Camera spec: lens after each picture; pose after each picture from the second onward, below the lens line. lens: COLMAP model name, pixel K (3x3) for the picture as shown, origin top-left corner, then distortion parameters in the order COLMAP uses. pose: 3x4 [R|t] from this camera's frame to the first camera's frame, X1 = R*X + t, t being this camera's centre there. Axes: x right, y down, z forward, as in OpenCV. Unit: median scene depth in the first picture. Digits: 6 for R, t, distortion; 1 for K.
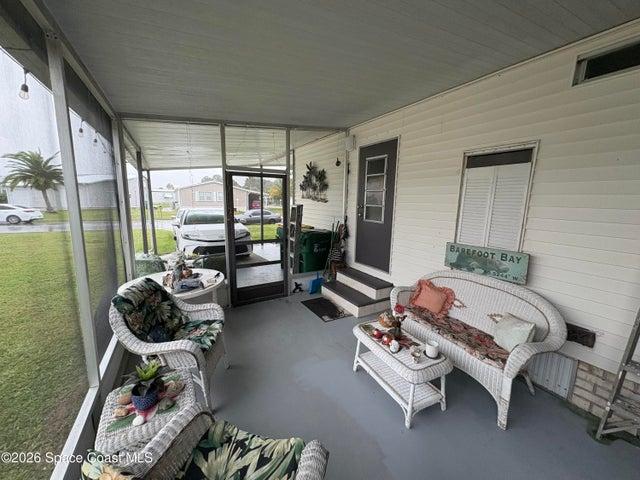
lens RADIAL K [[254.5, 0, 320.2], [0, 254.5, 240.4], [0, 0, 1]] dist [0.000865, 0.000611]
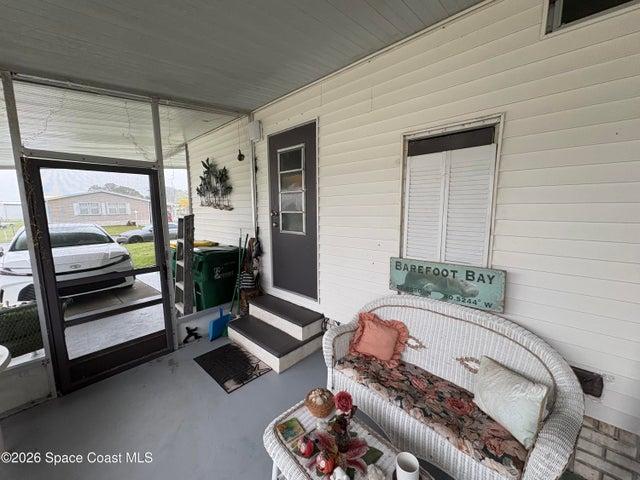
lens RADIAL K [[254.5, 0, 321.5], [0, 254.5, 240.5], [0, 0, 1]] dist [0.000865, 0.000611]
pose [[0.954577, -0.064073, 0.290995, 0.100404], [0.073714, 0.997031, -0.022280, -0.041230], [-0.288703, 0.042718, 0.956465, 0.365248]]
